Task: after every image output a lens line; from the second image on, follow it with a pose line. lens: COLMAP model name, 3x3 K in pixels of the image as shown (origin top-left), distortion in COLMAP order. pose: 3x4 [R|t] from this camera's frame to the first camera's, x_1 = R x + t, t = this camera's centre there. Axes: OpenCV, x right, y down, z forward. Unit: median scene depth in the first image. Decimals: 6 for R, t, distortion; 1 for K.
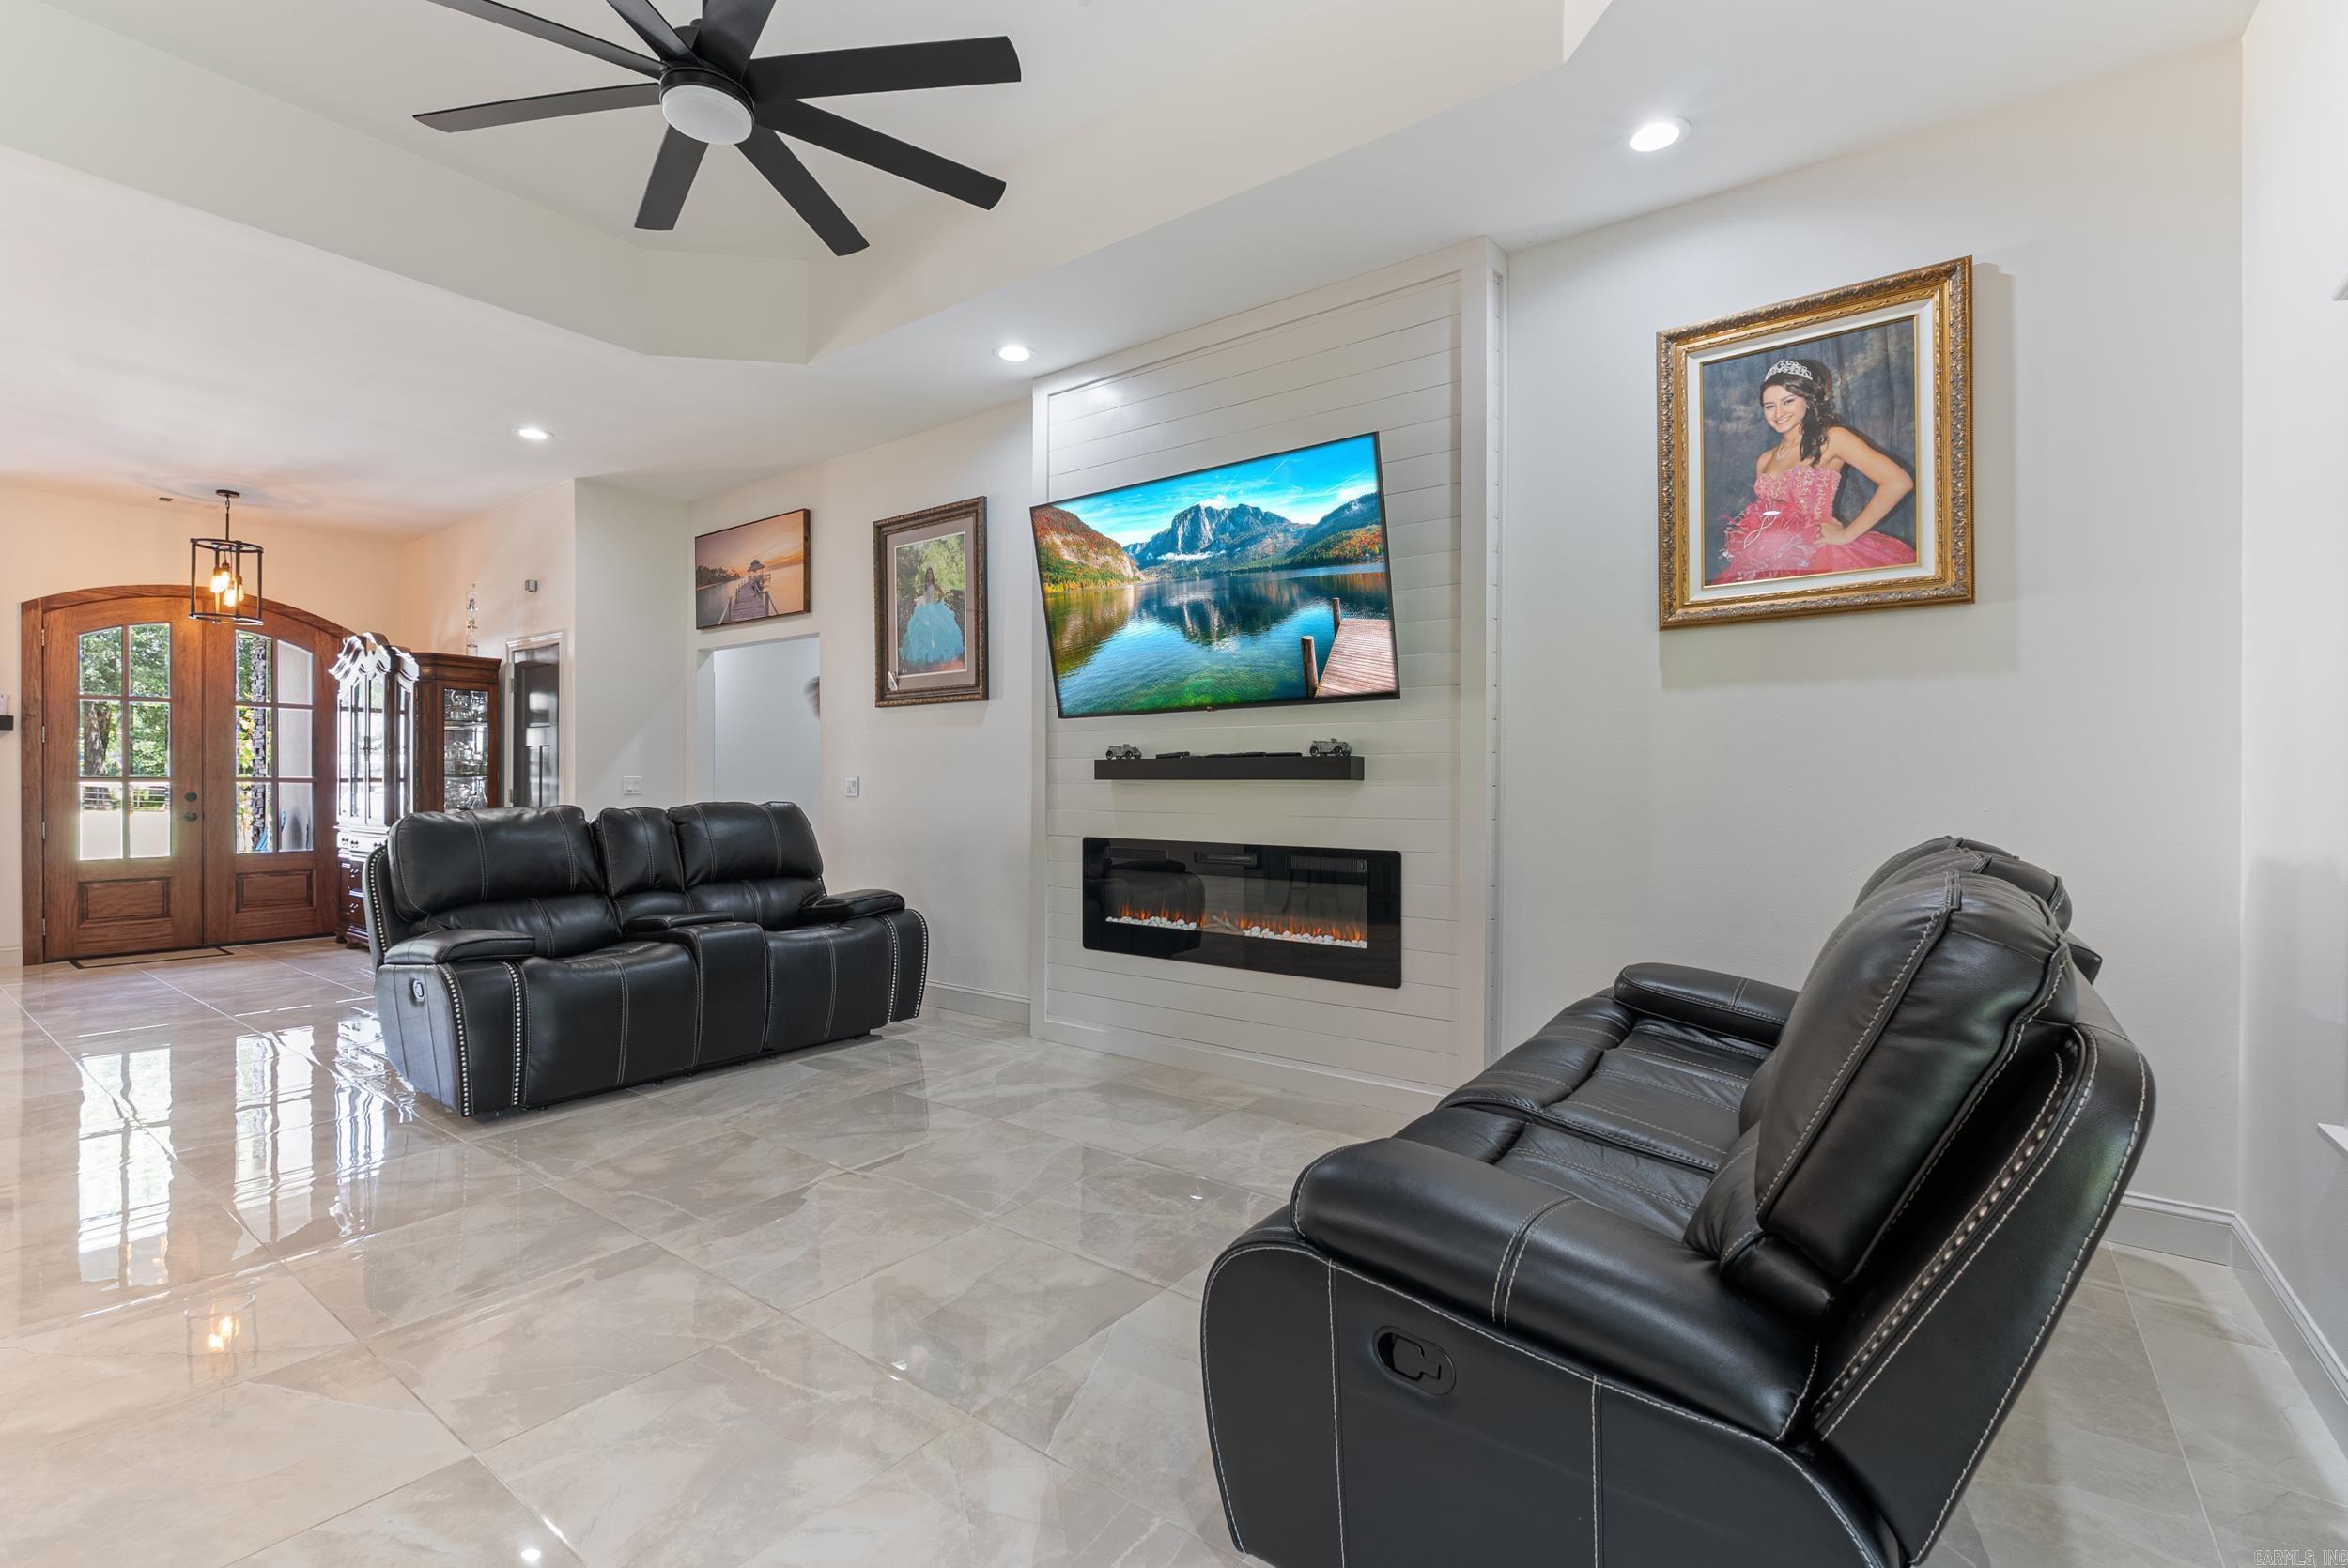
lens RADIAL K [[1038.5, 0, 1178.3], [0, 1038.5, 785.4], [0, 0, 1]] dist [-0.005507, -0.000154]
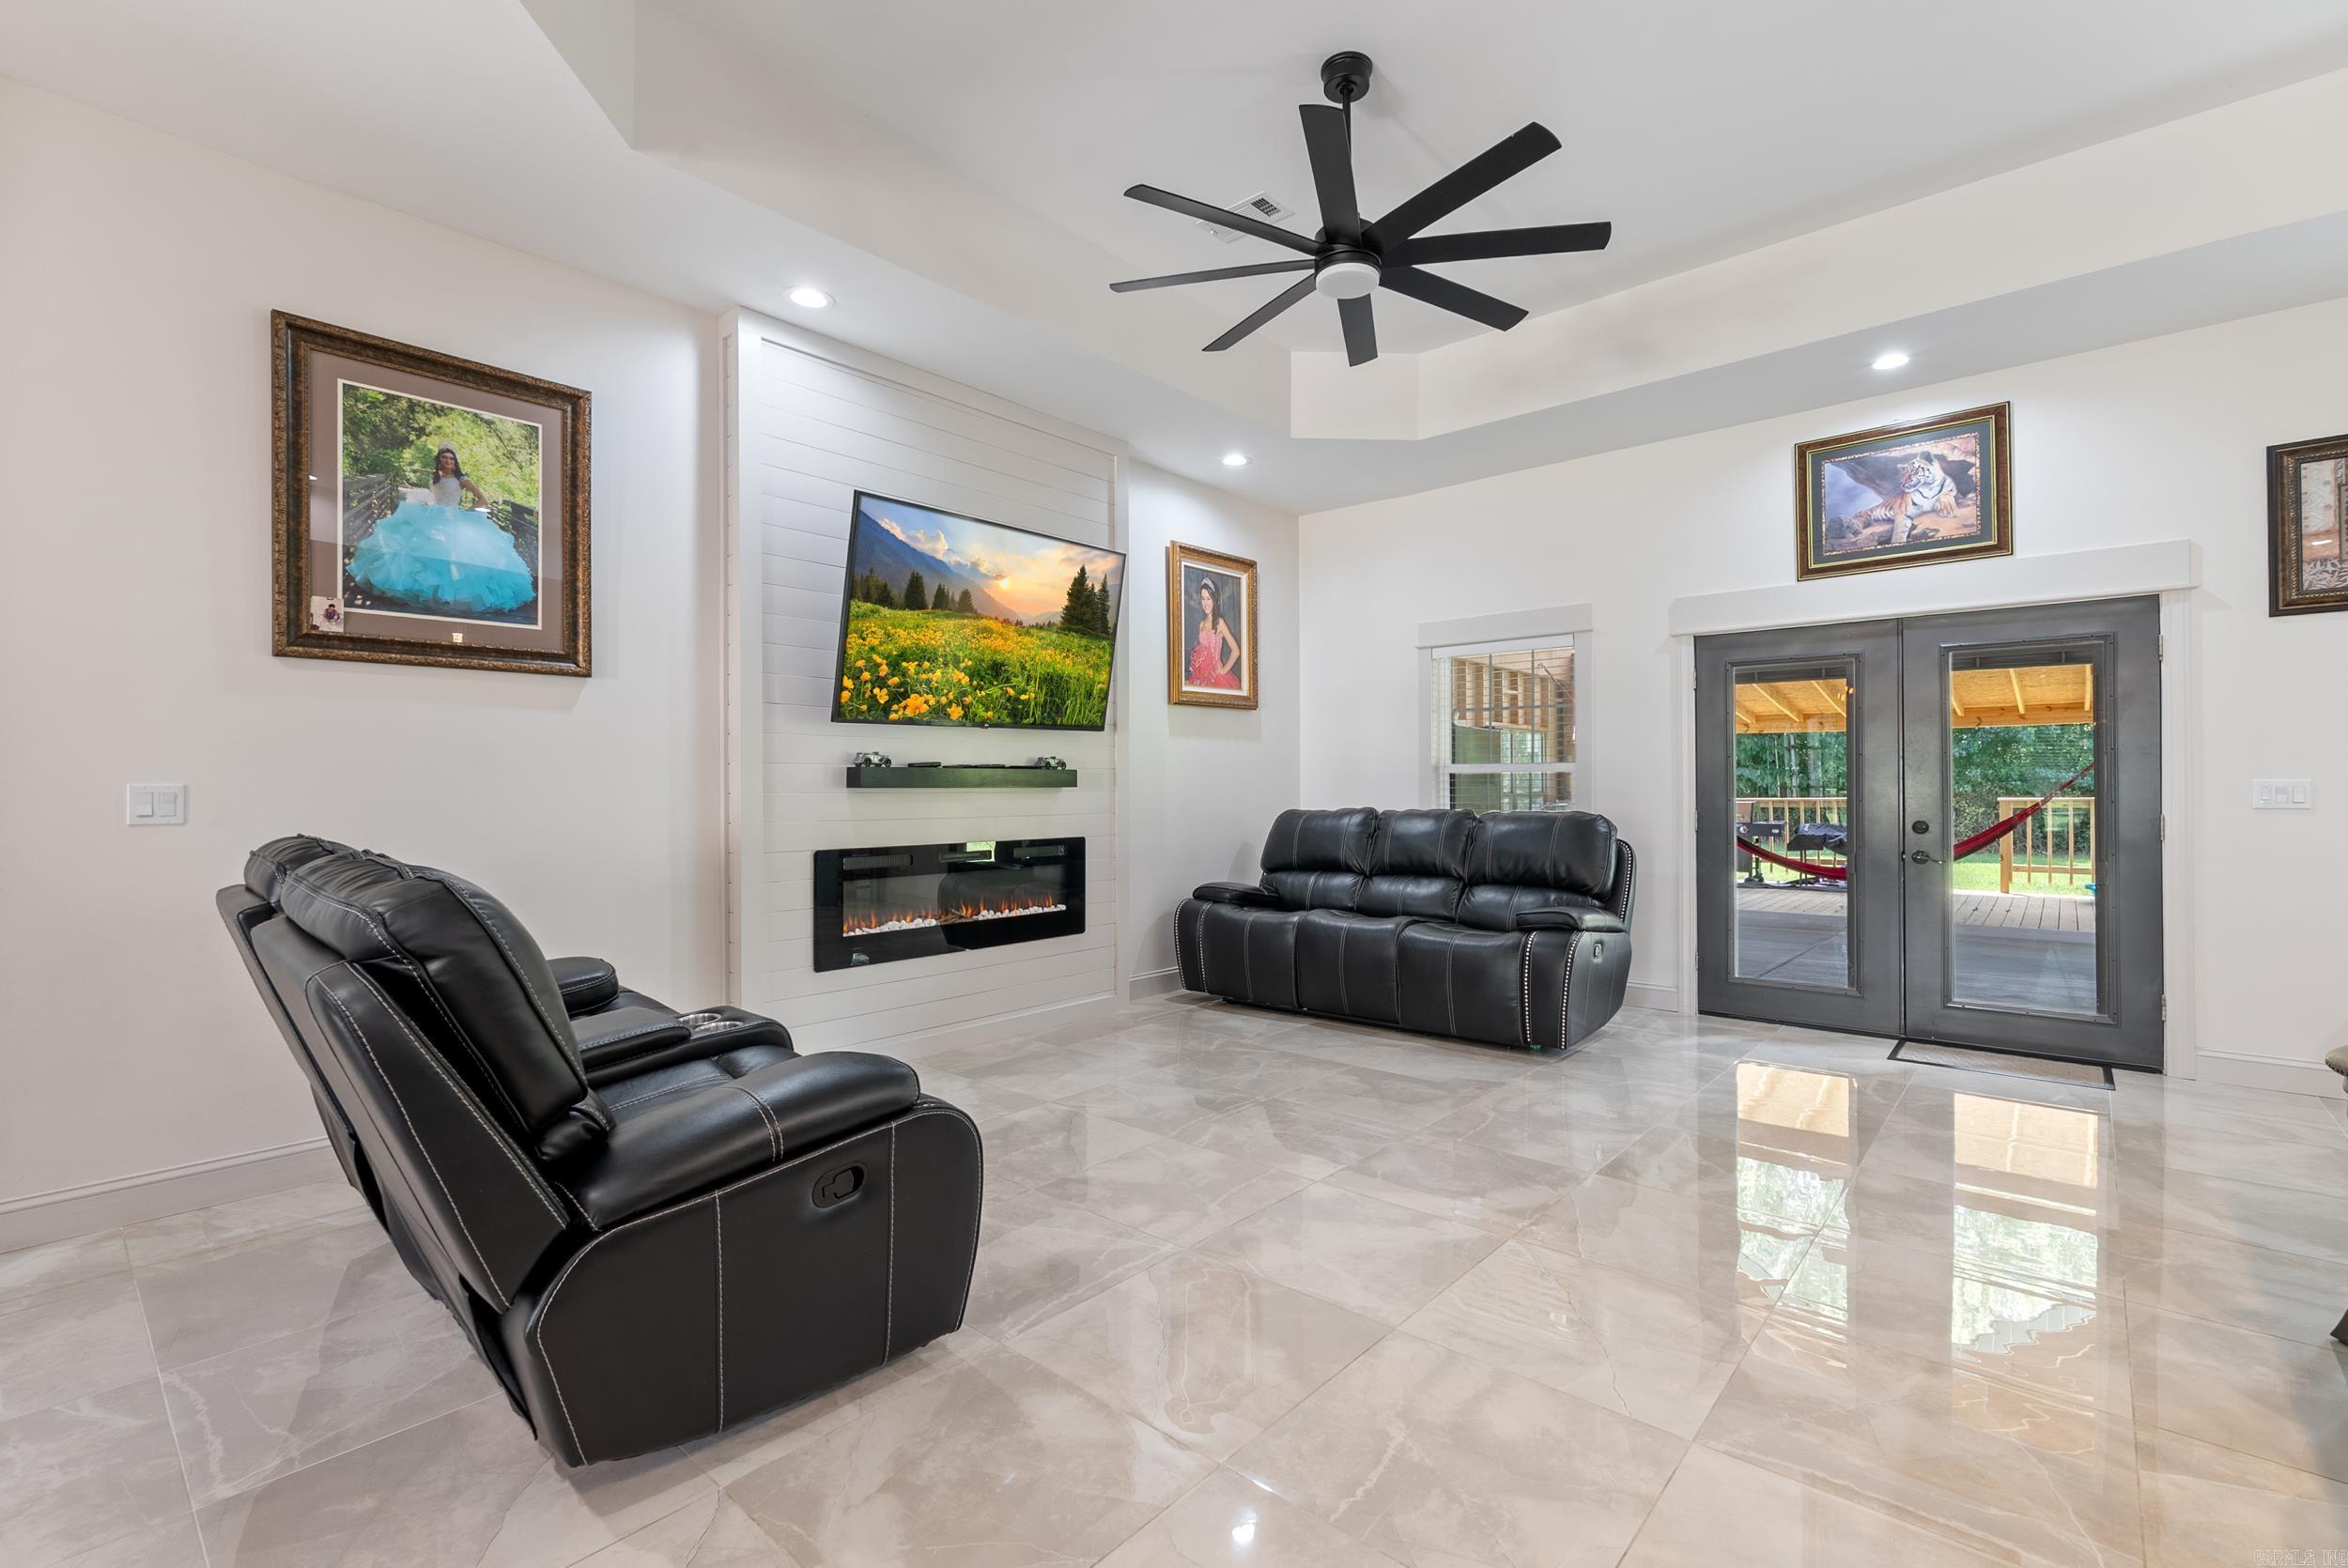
lens RADIAL K [[1038.5, 0, 1173.6], [0, 1038.5, 787.3], [0, 0, 1]] dist [-0.005507, -0.000154]
pose [[0.084025, -0.002837, 0.996460, -1.258254], [0.007609, 0.999969, 0.002205, -0.007349], [-0.996435, 0.007397, 0.084044, 0.788013]]
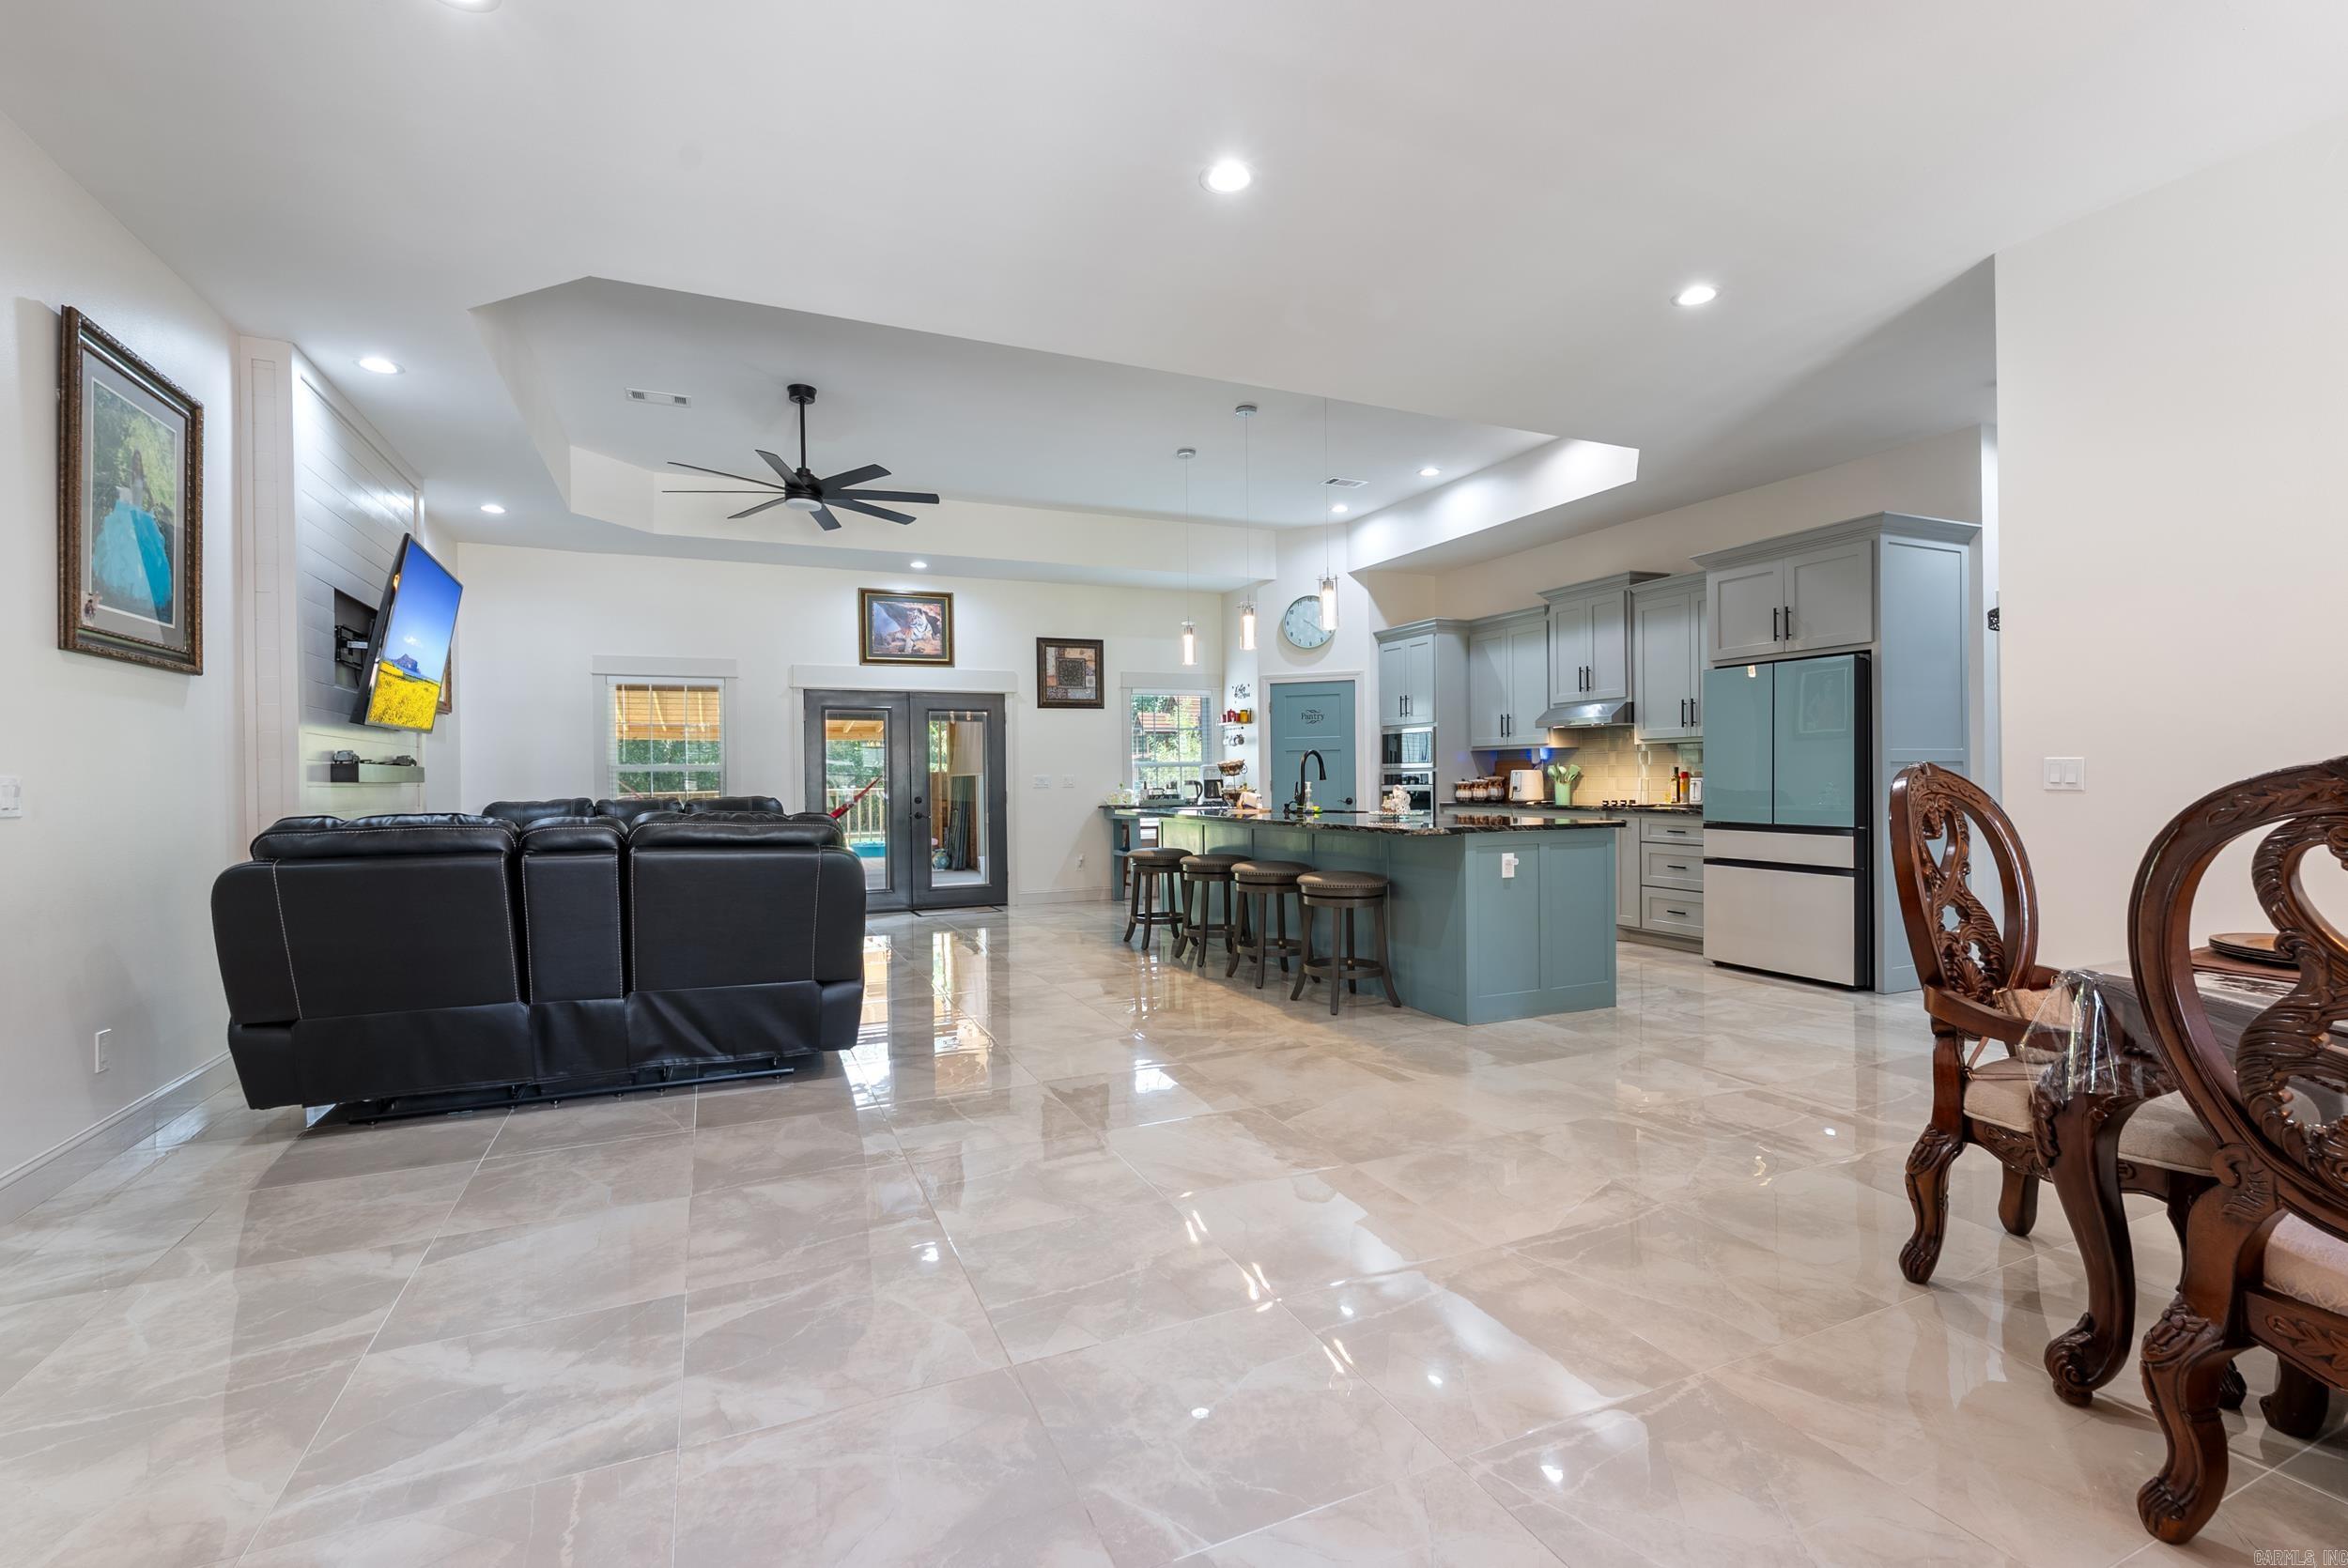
lens RADIAL K [[1038.5, 0, 1174.9], [0, 1038.5, 782.2], [0, 0, 1]] dist [-0.005507, -0.000154]
pose [[-0.871644, 0.006514, 0.490096, -1.689669], [0.012403, 0.999885, 0.008769, -0.005080], [-0.489982, 0.013722, -0.871624, 1.898844]]
